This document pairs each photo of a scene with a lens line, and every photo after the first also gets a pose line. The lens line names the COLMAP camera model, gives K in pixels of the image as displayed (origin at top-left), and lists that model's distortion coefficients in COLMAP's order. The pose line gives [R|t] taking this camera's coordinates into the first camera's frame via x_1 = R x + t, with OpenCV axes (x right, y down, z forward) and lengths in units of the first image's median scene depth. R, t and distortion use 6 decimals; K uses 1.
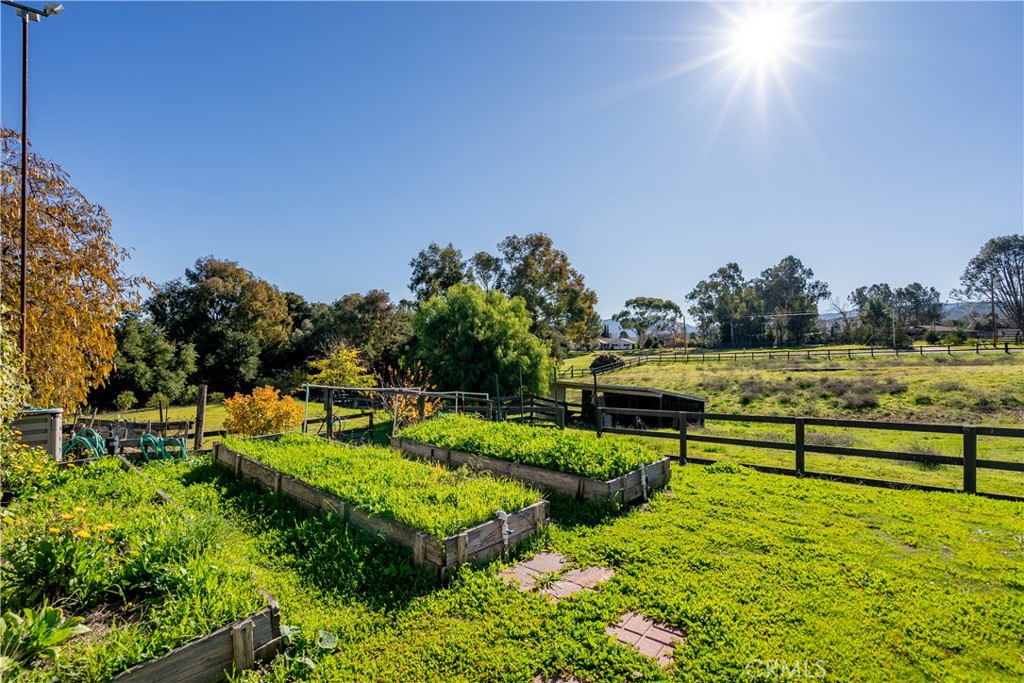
lens RADIAL K [[460.1, 0, 512.0], [0, 460.1, 341.5], [0, 0, 1]] dist [-0.003814, -0.000208]
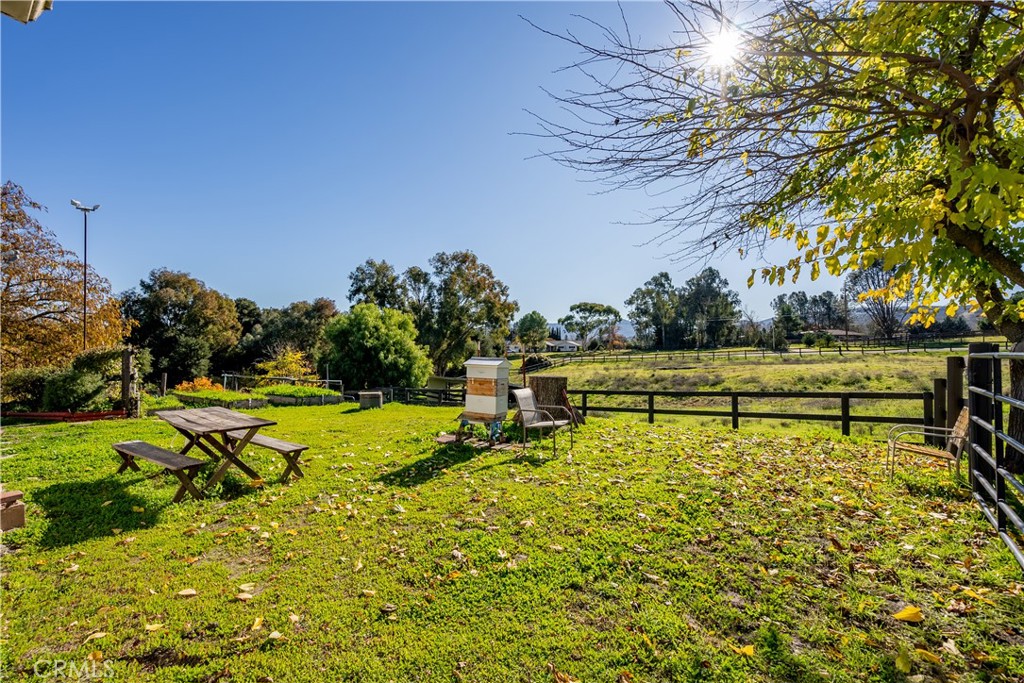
lens RADIAL K [[460.1, 0, 512.0], [0, 460.1, 341.5], [0, 0, 1]] dist [-0.003814, -0.000208]
pose [[0.997531, -0.000701, 0.070218, 0.090686], [0.000950, 0.999993, -0.003515, -0.004728], [-0.070215, 0.003573, 0.997525, -0.143469]]
